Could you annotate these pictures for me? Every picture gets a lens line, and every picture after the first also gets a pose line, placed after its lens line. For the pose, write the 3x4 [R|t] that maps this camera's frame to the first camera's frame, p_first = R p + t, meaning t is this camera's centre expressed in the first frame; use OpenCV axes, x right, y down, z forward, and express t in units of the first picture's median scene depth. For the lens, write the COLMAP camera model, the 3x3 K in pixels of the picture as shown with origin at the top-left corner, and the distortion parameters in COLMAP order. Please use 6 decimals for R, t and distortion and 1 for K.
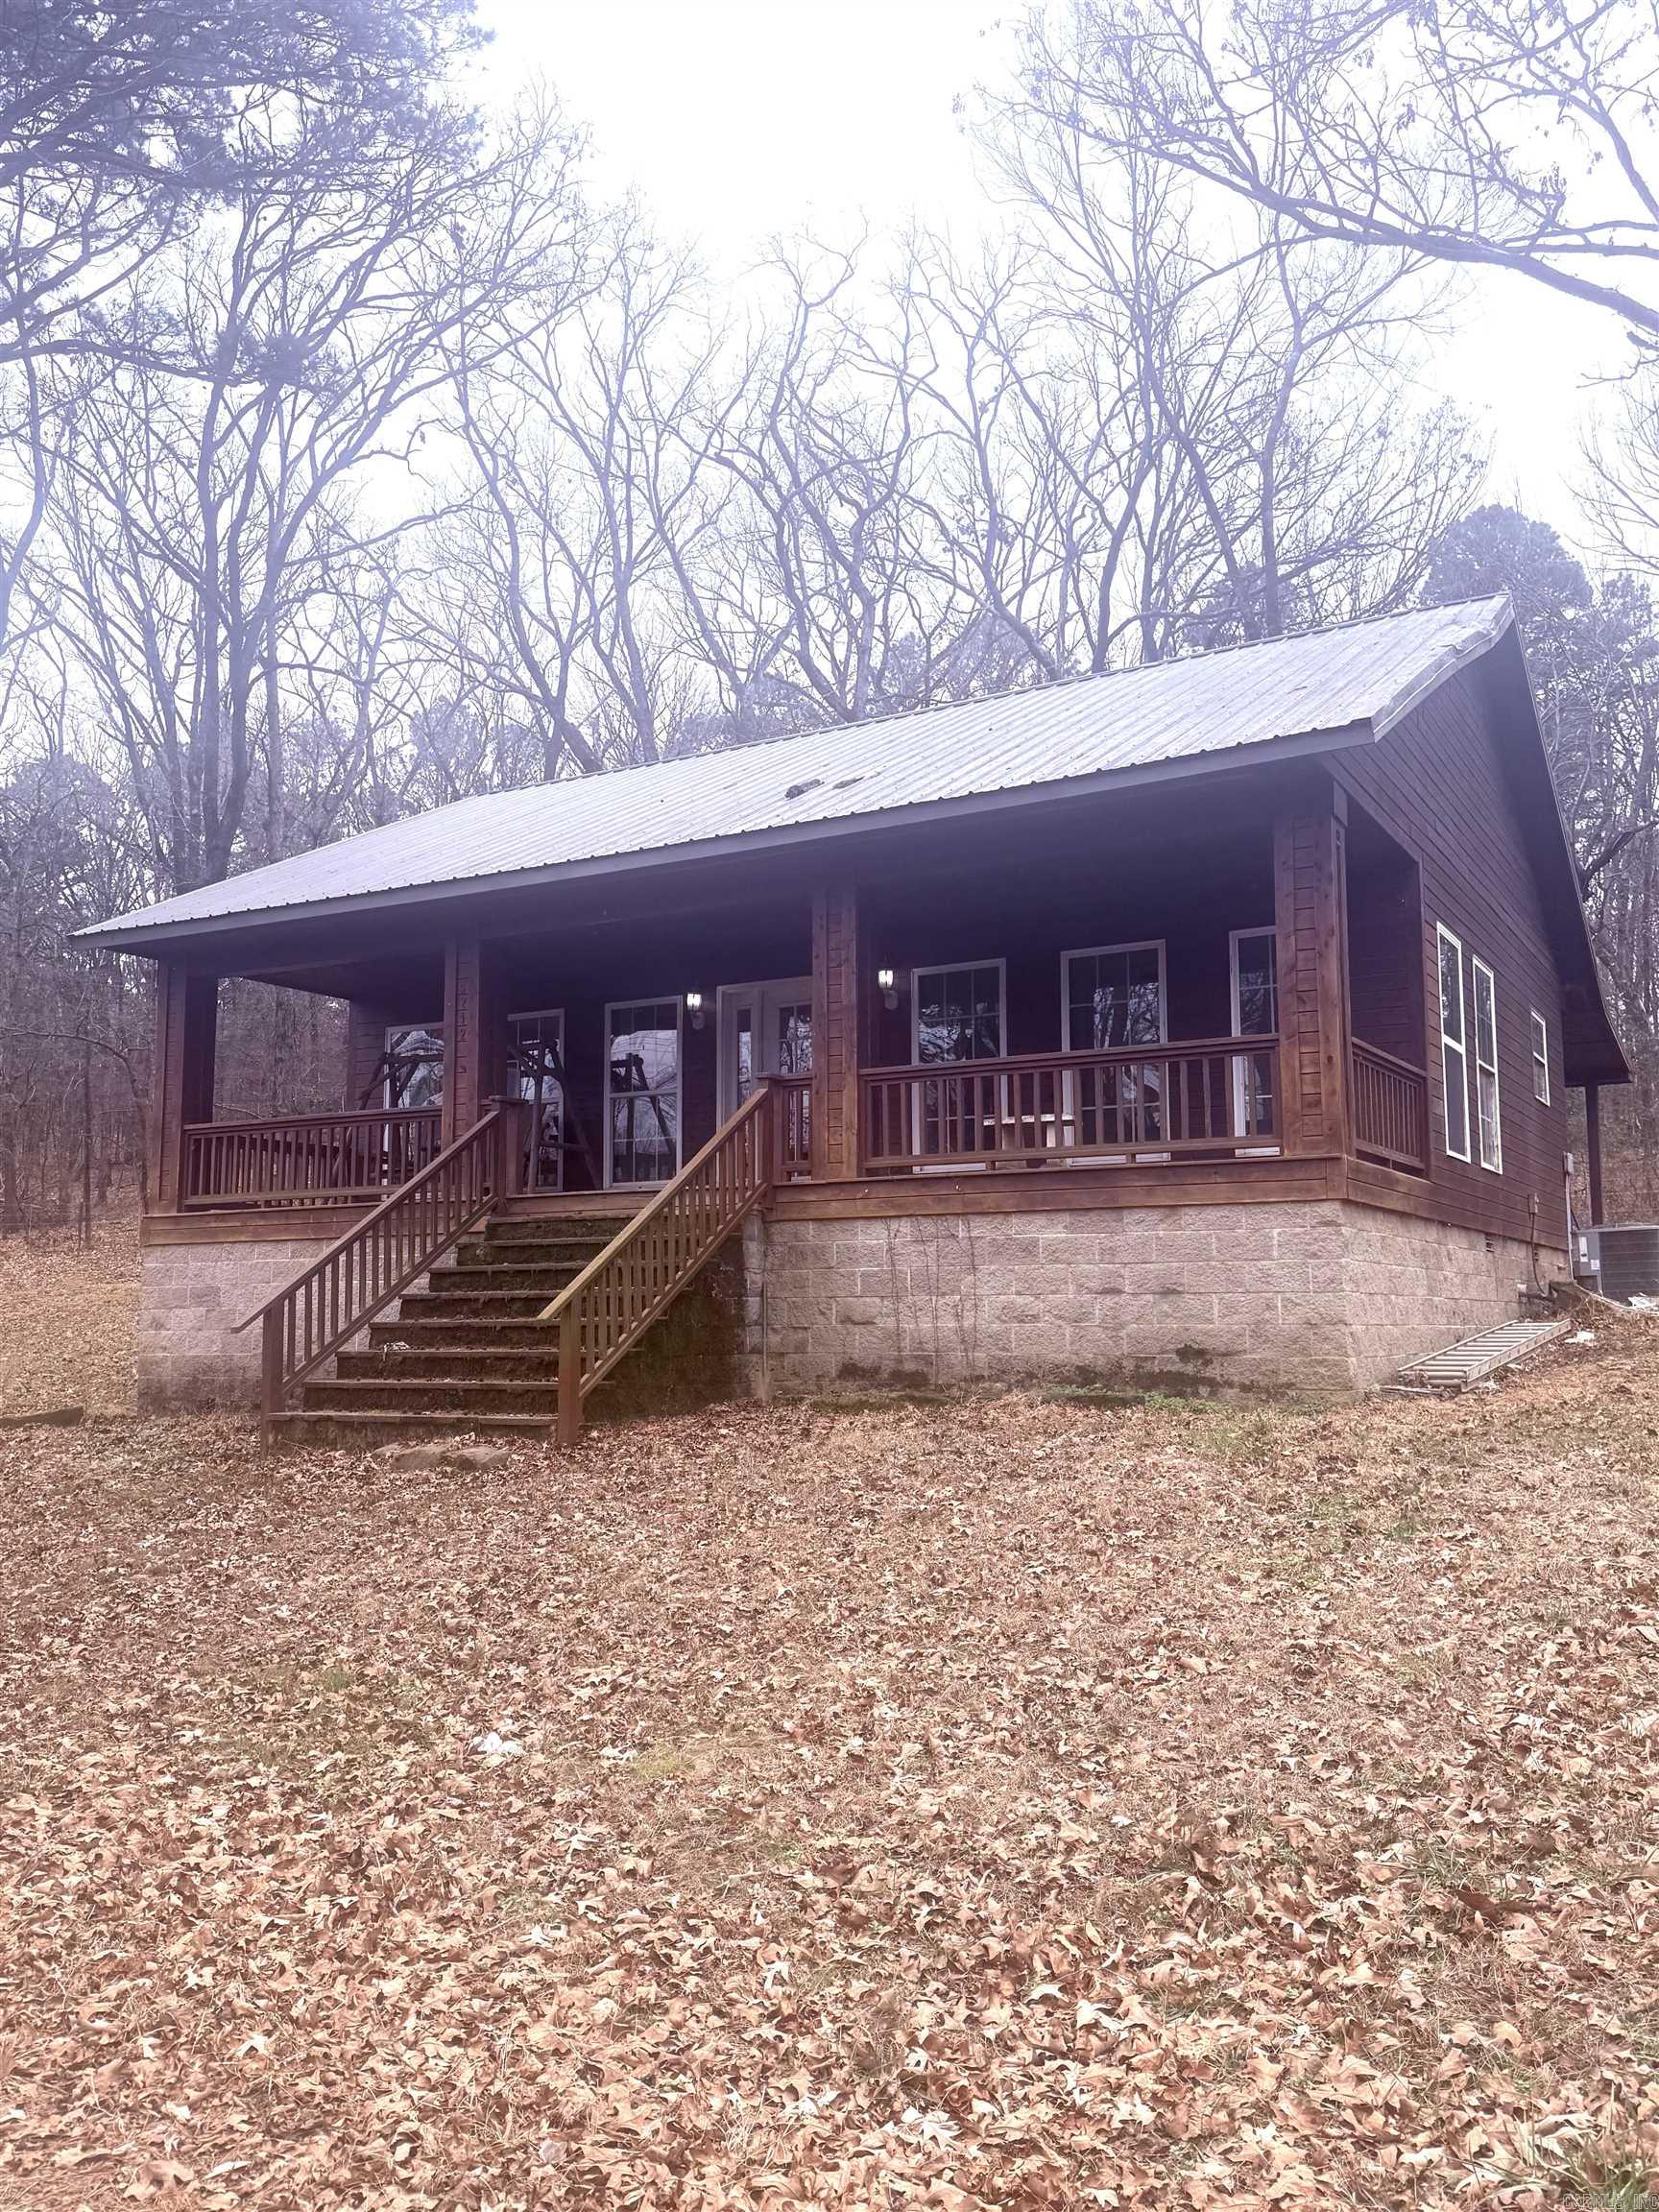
lens RADIAL K [[1800.5, 0, 830.0], [0, 1800.5, 1088.2], [0, 0, 1]] dist [0.029125, -0.027894]
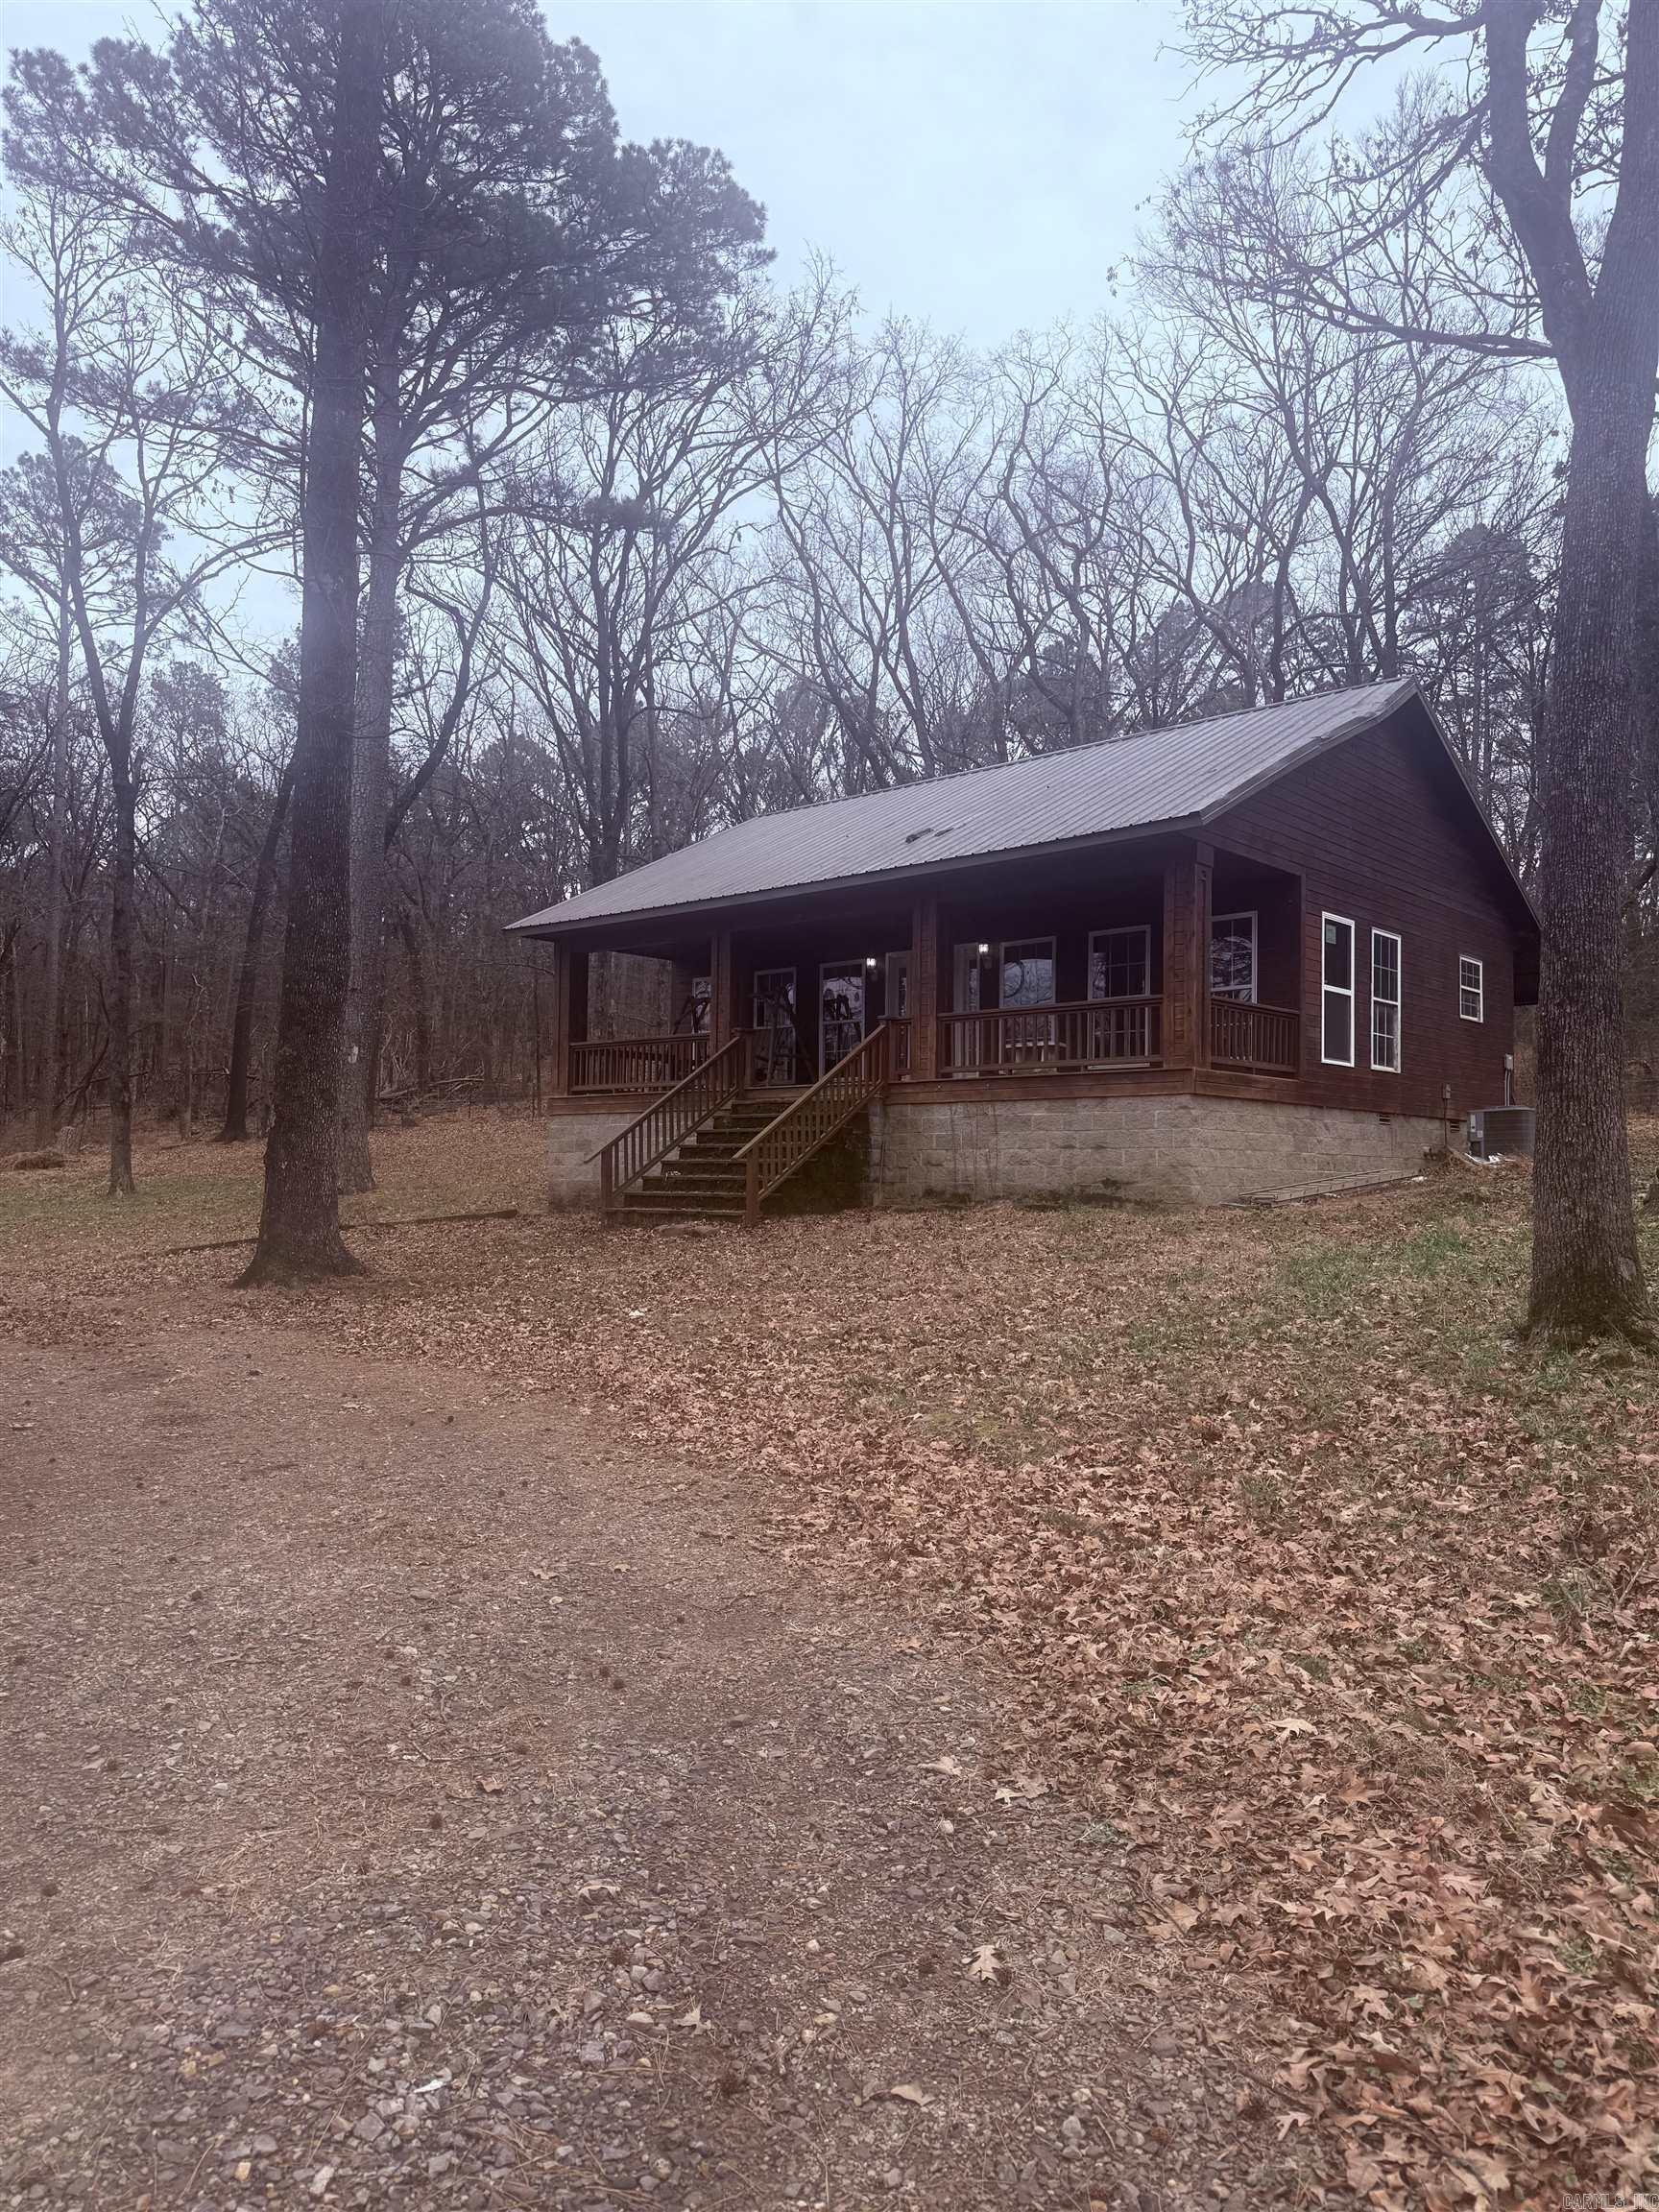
lens RADIAL K [[1529.9, 0, 831.9], [0, 1529.9, 1124.4], [0, 0, 1]] dist [-0.007218, -0.000379]
pose [[0.978281, 0.006911, -0.207169, 0.187536], [0.012480, 0.995667, 0.092144, -0.034839], [0.206908, -0.092728, 0.973956, -0.357991]]
